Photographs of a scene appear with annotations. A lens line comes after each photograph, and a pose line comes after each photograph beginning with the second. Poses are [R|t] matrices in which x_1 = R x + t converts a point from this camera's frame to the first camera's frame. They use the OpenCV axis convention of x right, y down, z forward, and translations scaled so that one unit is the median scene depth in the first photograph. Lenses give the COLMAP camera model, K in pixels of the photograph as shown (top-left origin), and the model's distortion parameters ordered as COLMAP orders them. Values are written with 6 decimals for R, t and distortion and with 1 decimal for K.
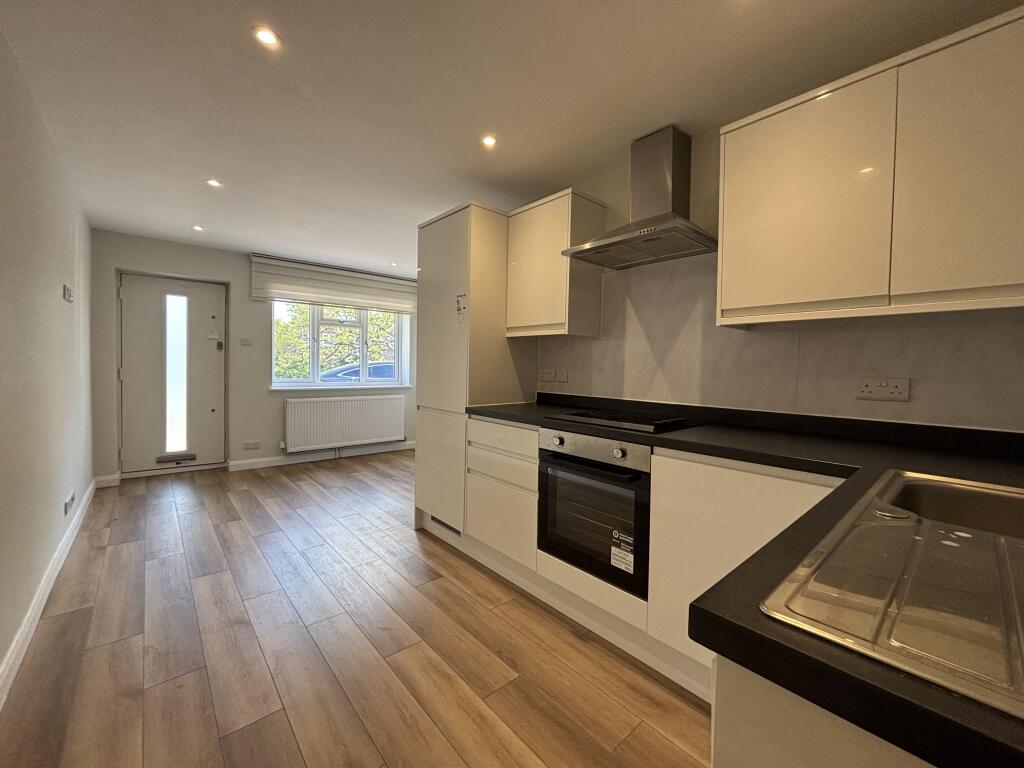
lens RADIAL K [[411.7, 0, 510.7], [0, 411.7, 379.0], [0, 0, 1]] dist [-0.012987, -0.000651]
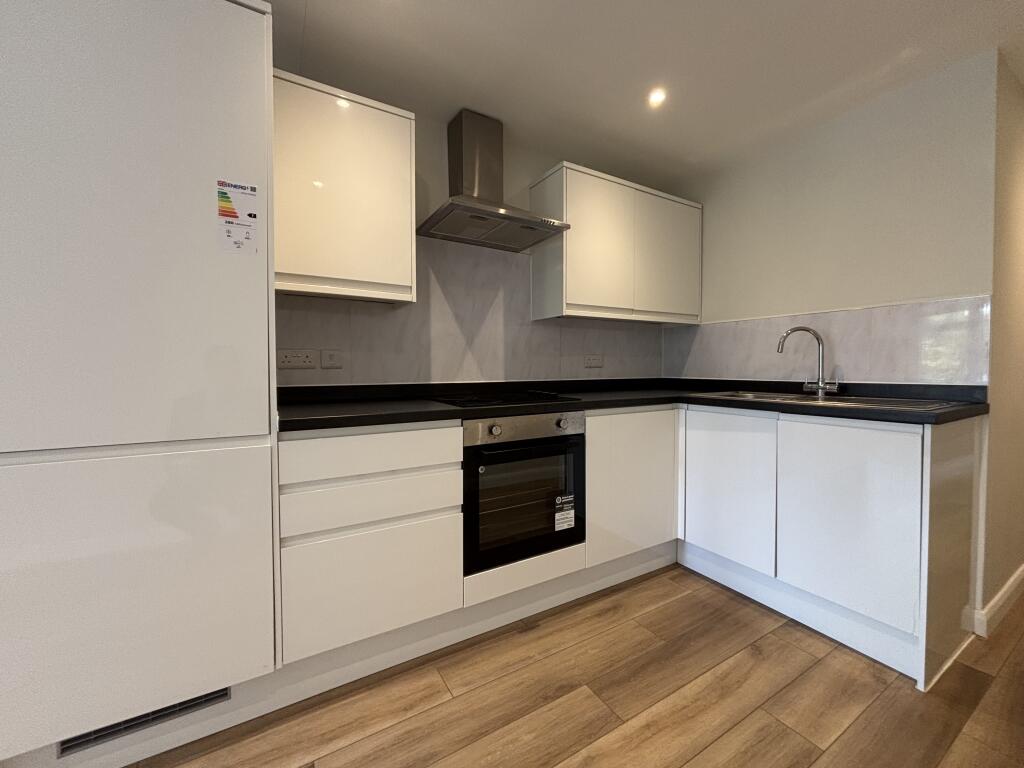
lens RADIAL K [[411.7, 0, 511.3], [0, 411.7, 381.5], [0, 0, 1]] dist [-0.012987, -0.000651]
pose [[0.179687, -0.049417, 0.982482, -0.726204], [0.038618, 0.998322, 0.043151, 0.017017], [-0.982966, 0.030188, 0.181294, 0.834485]]
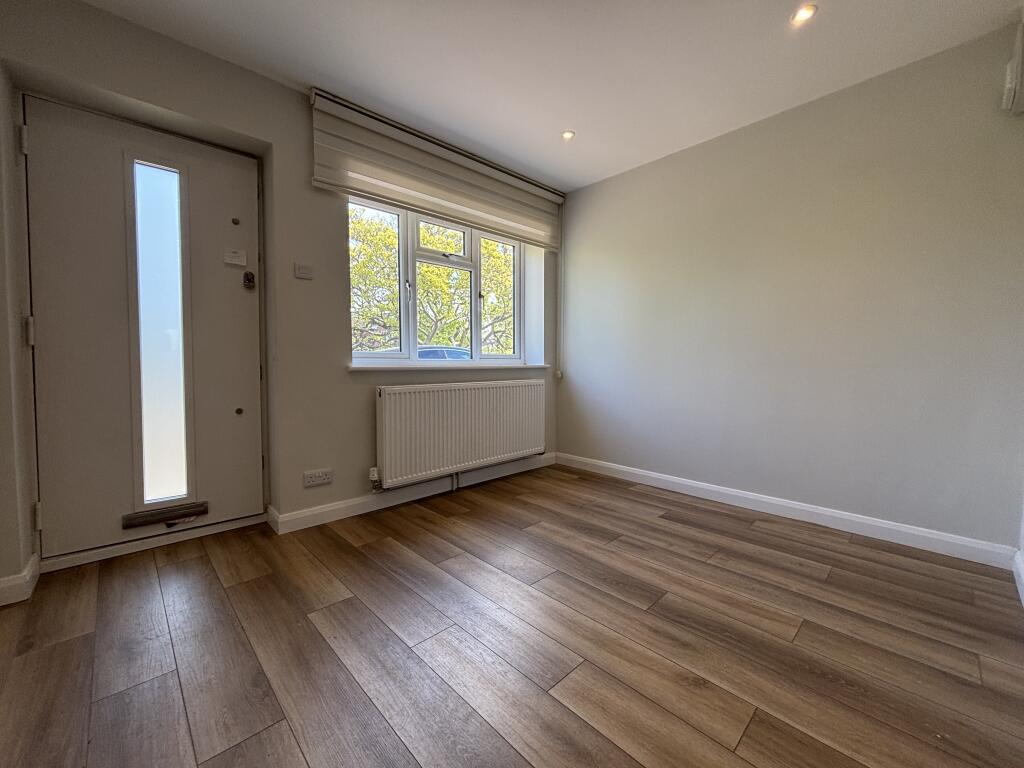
lens RADIAL K [[411.7, 0, 513.8], [0, 411.7, 379.8], [0, 0, 1]] dist [-0.012987, -0.000651]
pose [[0.998568, -0.018289, 0.050277, -0.418313], [0.017515, 0.999722, 0.015796, 0.036339], [-0.050552, -0.014893, 0.998610, 0.486964]]
